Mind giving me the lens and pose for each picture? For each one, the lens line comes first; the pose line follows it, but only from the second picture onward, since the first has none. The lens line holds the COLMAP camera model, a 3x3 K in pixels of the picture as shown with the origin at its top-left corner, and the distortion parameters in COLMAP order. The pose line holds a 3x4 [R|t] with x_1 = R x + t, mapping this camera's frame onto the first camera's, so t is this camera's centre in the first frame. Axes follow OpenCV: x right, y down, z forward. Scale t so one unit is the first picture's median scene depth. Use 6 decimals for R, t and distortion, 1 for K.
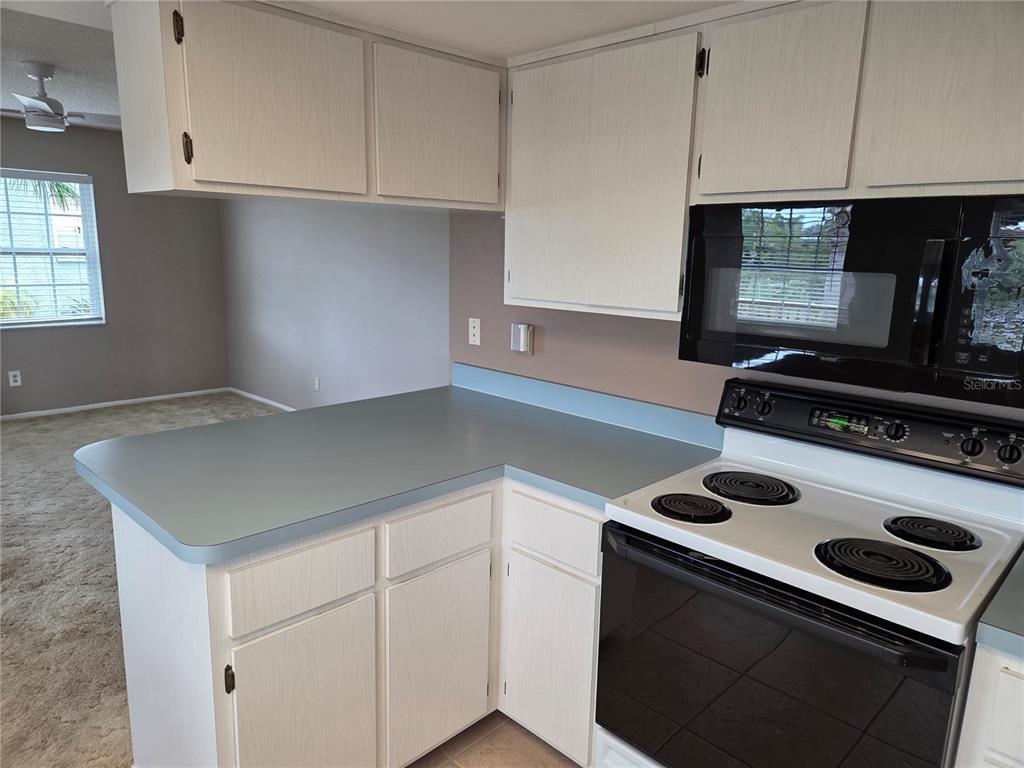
lens RADIAL K [[694.6, 0, 503.8], [0, 694.6, 380.6], [0, 0, 1]] dist [0.080003, -0.000387]
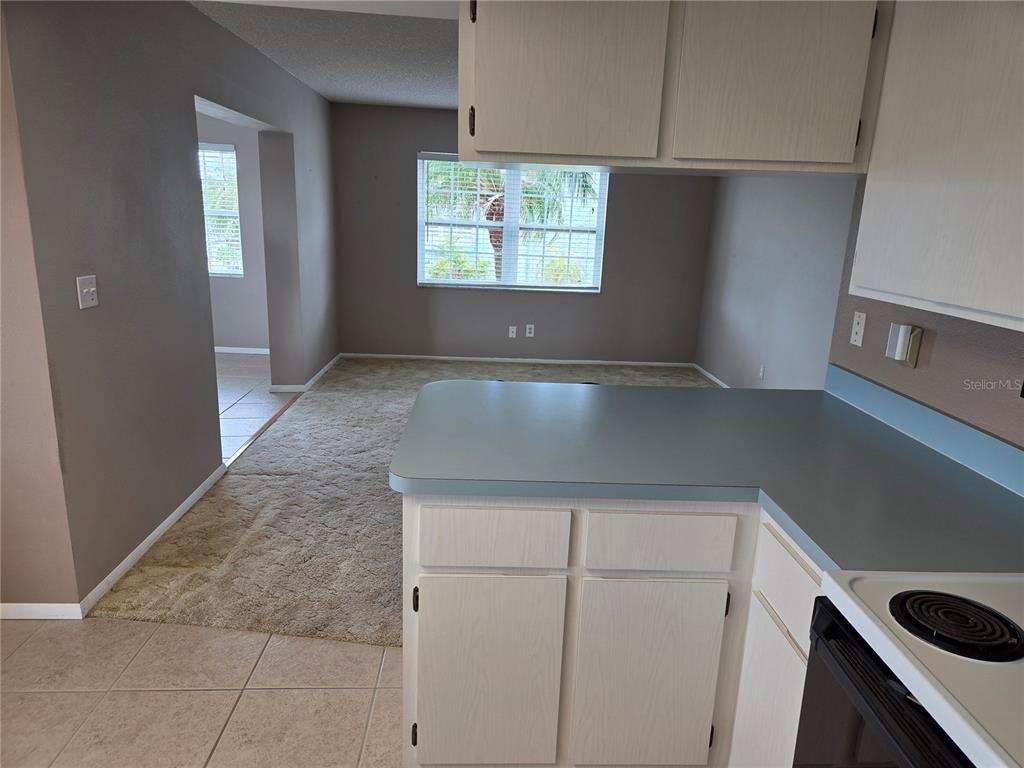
lens RADIAL K [[694.6, 0, 510.9], [0, 694.6, 391.7], [0, 0, 1]] dist [0.080003, -0.000387]
pose [[0.739631, 0.175646, -0.649688, 0.224797], [-0.150028, 0.984083, 0.095253, -0.019077], [0.656077, 0.027019, 0.754210, 0.140944]]
